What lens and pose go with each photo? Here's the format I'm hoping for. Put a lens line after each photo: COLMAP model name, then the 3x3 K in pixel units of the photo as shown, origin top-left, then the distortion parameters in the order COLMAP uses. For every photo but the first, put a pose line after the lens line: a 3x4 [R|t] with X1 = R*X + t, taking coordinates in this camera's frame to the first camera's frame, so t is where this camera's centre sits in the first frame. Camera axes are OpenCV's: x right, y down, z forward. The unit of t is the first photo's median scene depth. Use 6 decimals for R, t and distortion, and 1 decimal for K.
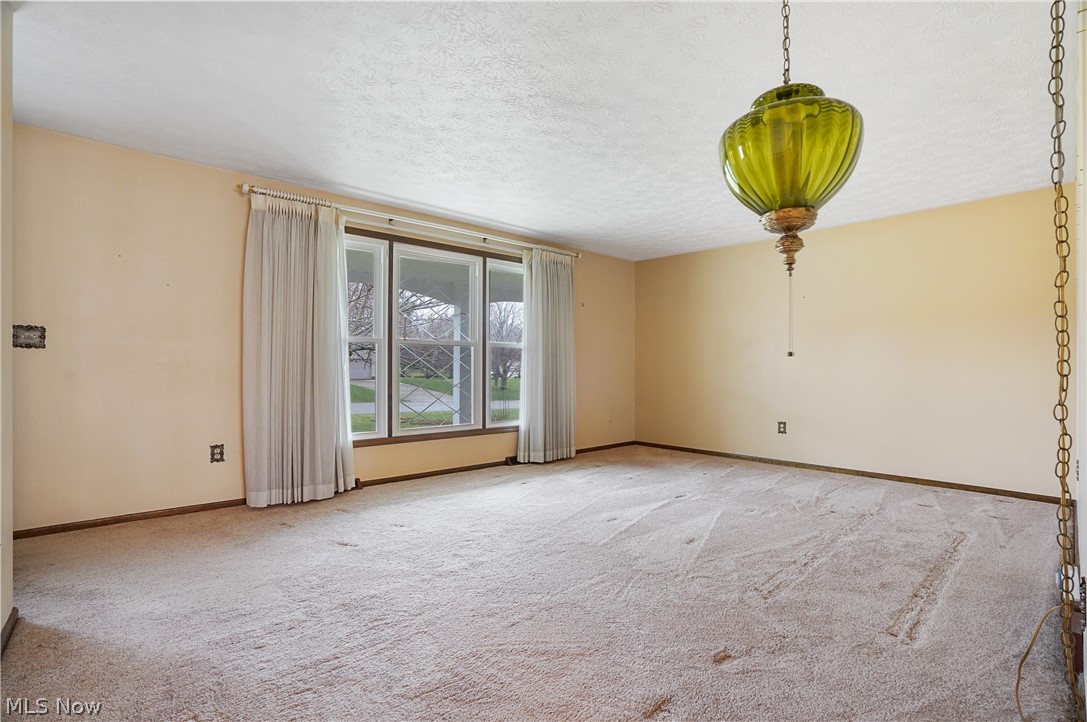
lens RADIAL K [[507.0, 0, 543.5], [0, 507.0, 361.0], [0, 0, 1]] dist [-0.035659, 0.000076]
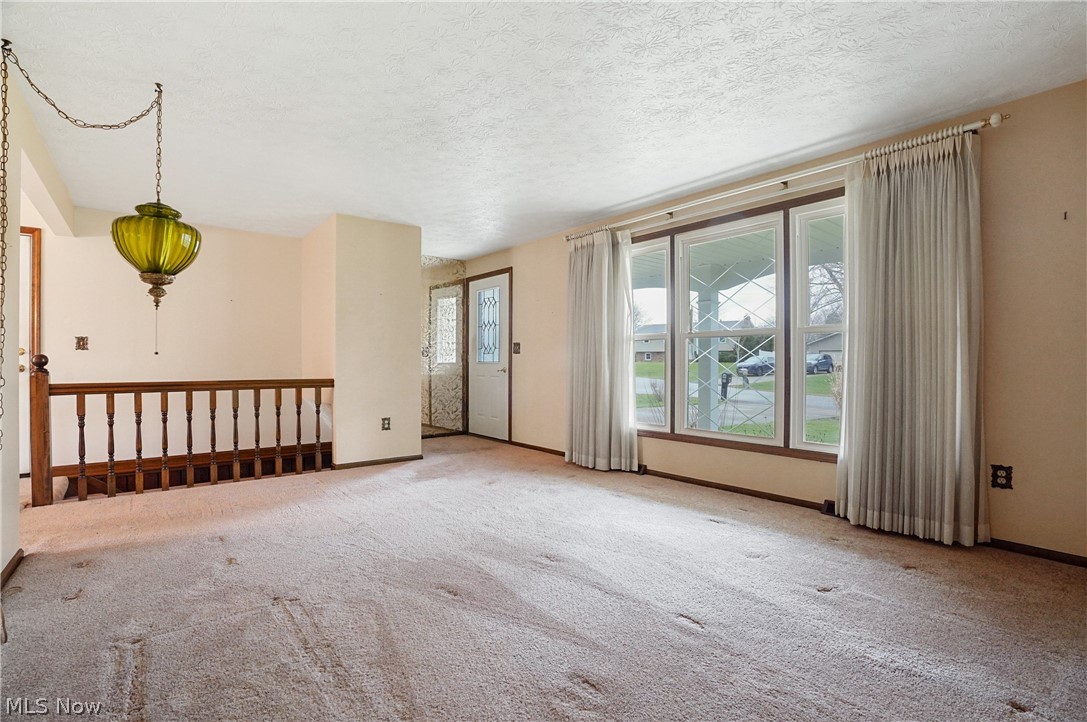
lens RADIAL K [[504.5, 0, 543.5], [0, 504.5, 364.1], [0, 0, 1]] dist [-0.075020, 0.027248]
pose [[-0.050315, 0.000505, -0.998733, 0.739481], [0.010593, 0.999944, -0.000028, 0.013415], [0.998677, -0.010581, -0.050318, 0.854865]]
